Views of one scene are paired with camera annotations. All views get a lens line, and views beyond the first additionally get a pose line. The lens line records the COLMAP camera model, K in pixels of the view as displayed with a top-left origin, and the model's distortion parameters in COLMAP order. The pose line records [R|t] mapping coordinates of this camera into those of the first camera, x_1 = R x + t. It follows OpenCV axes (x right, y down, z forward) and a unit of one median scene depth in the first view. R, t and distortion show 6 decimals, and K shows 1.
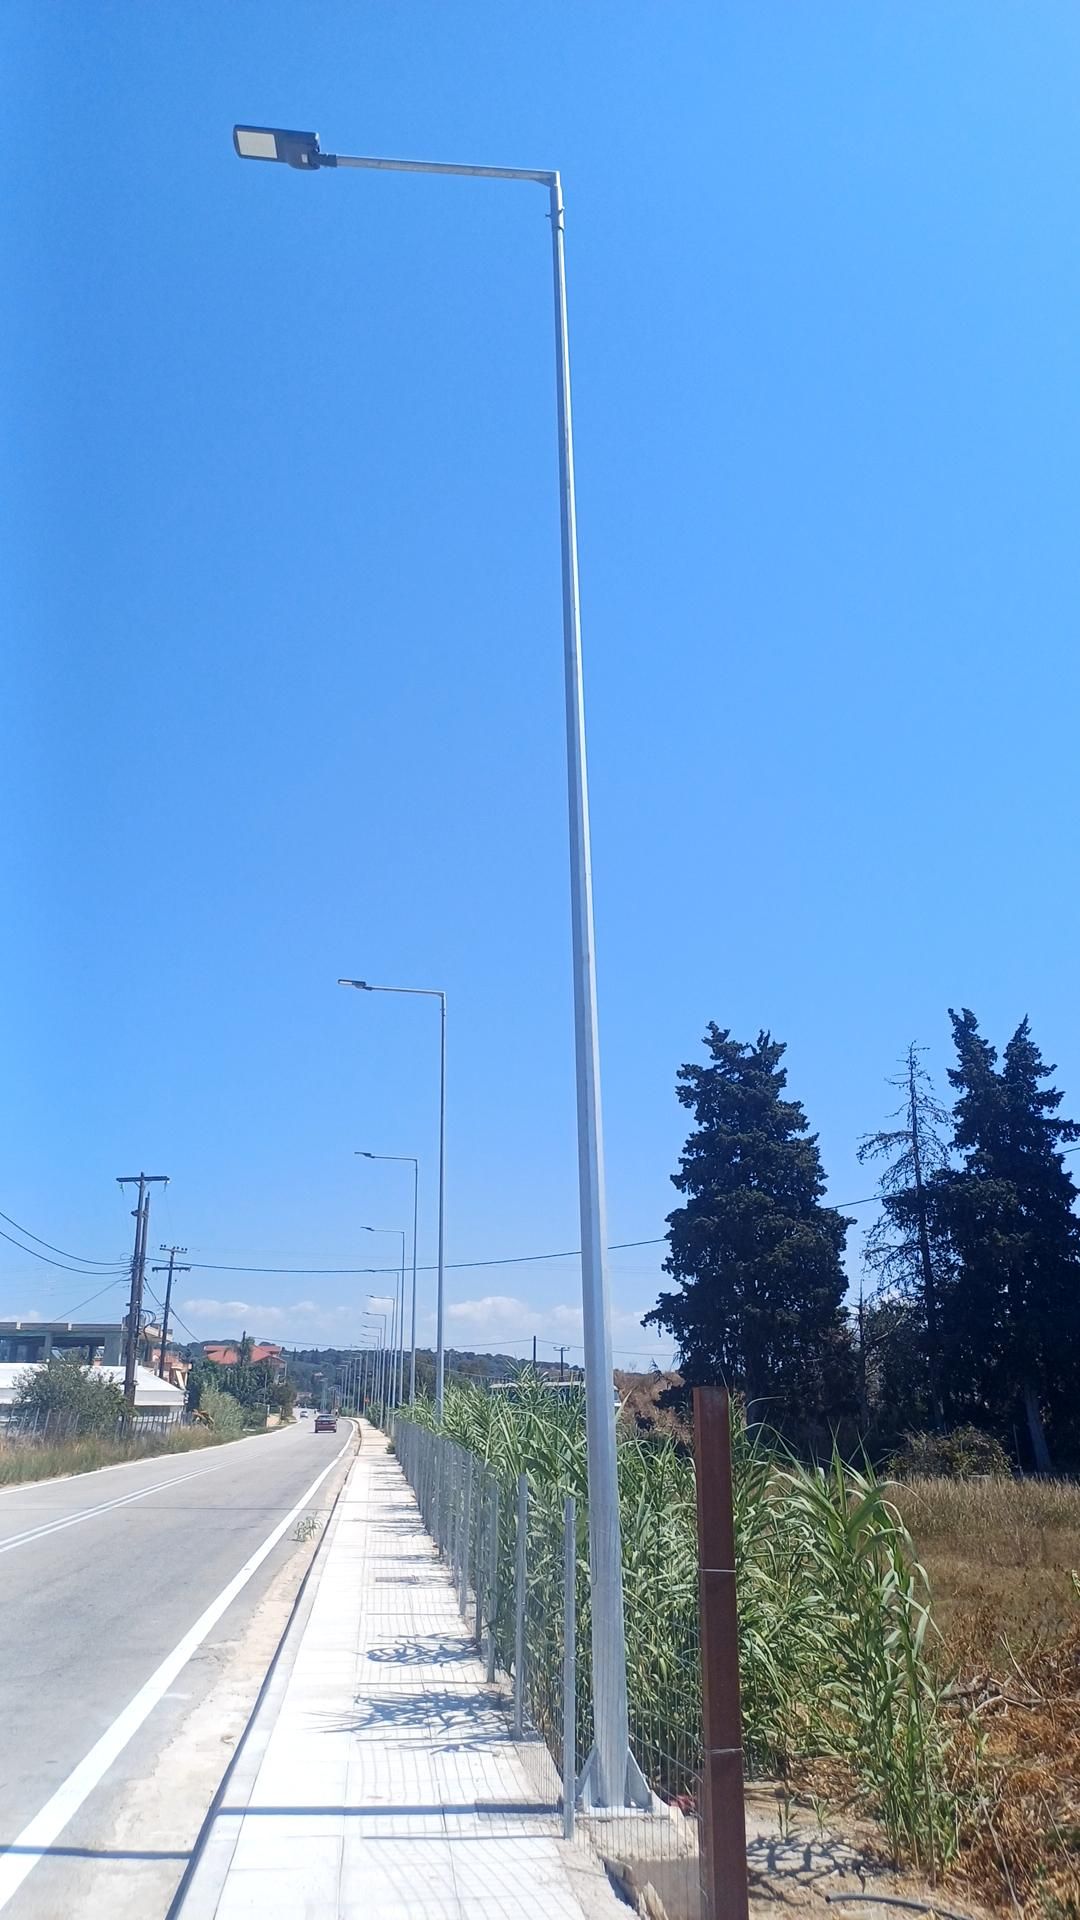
lens RADIAL K [[1229.6, 0, 496.1], [0, 1229.6, 963.6], [0, 0, 1]] dist [0.059295, -0.000599]
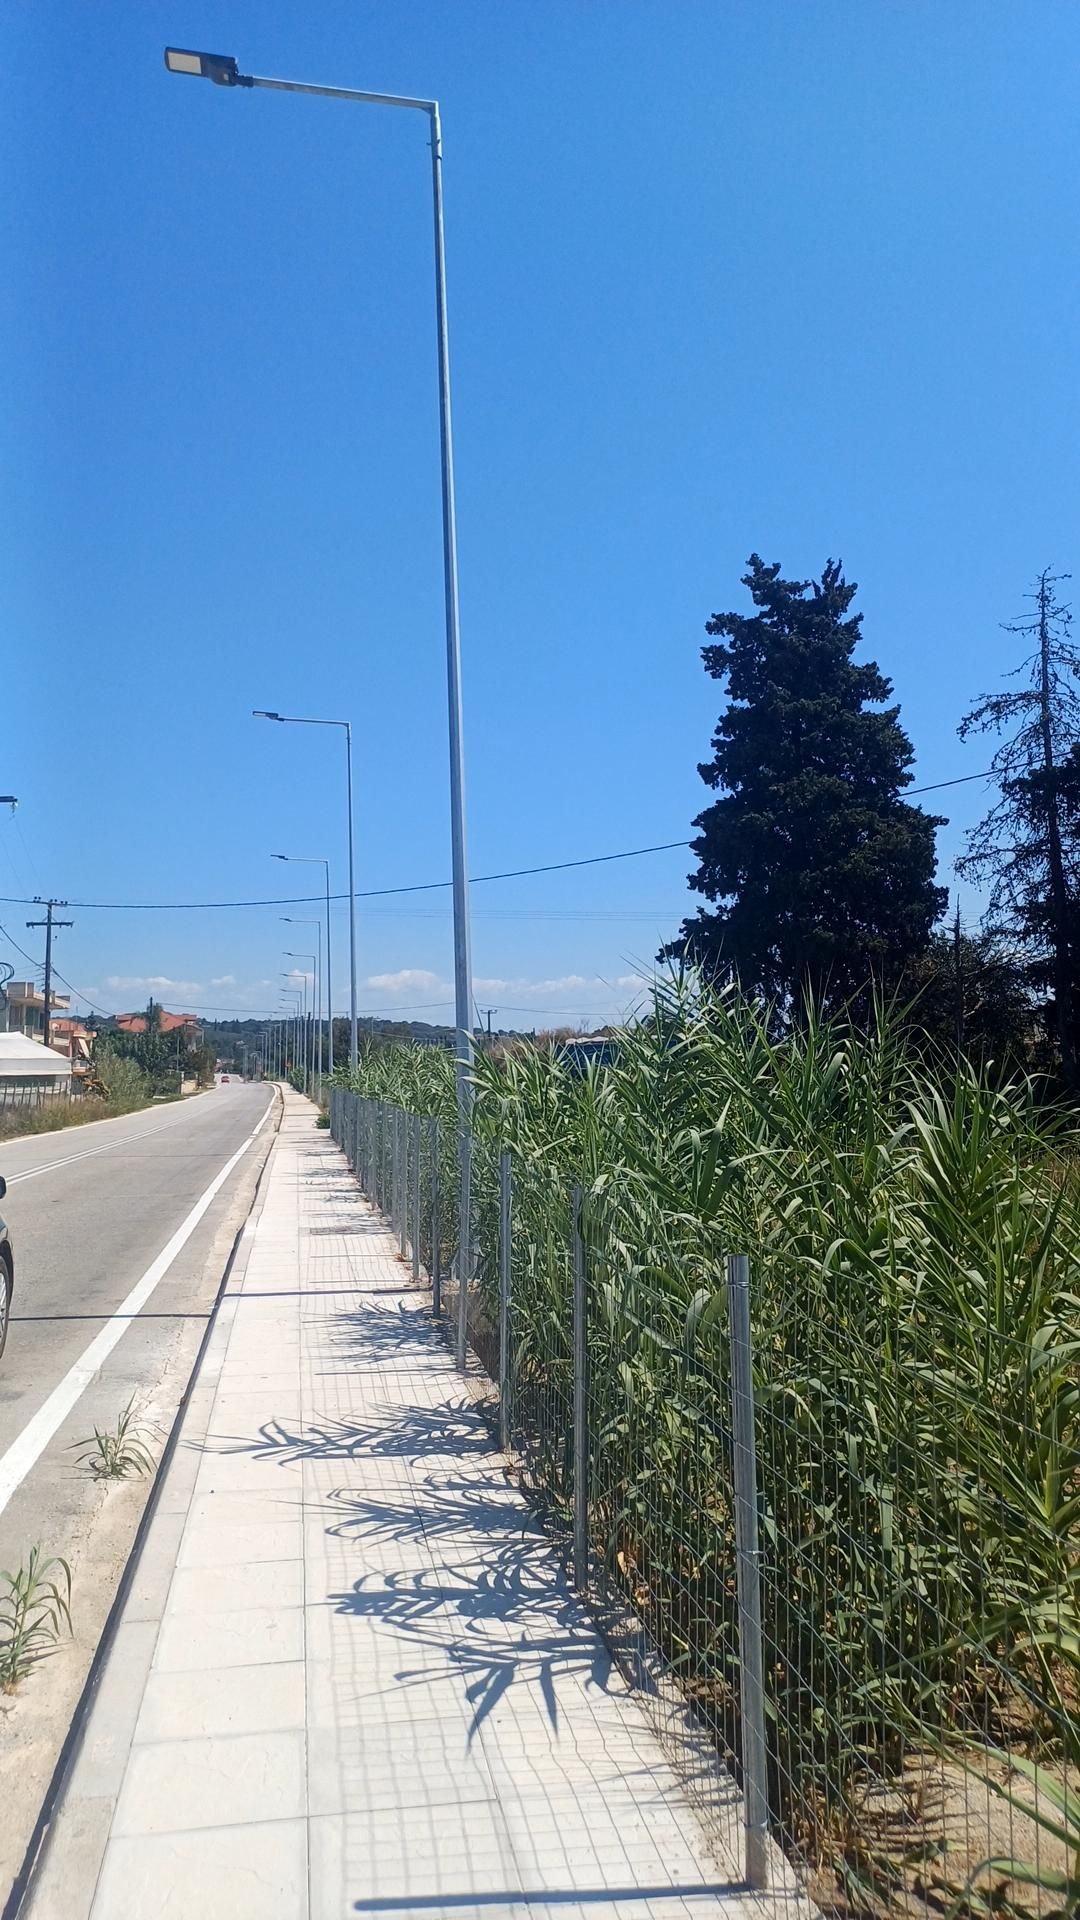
lens RADIAL K [[1229.6, 0, 496.1], [0, 1229.6, 963.6], [0, 0, 1]] dist [0.059295, -0.000599]
pose [[0.997449, -0.015482, 0.069682, -0.027971], [-0.002890, 0.966635, 0.256140, 0.095550], [-0.071323, -0.255688, 0.964125, 0.268824]]
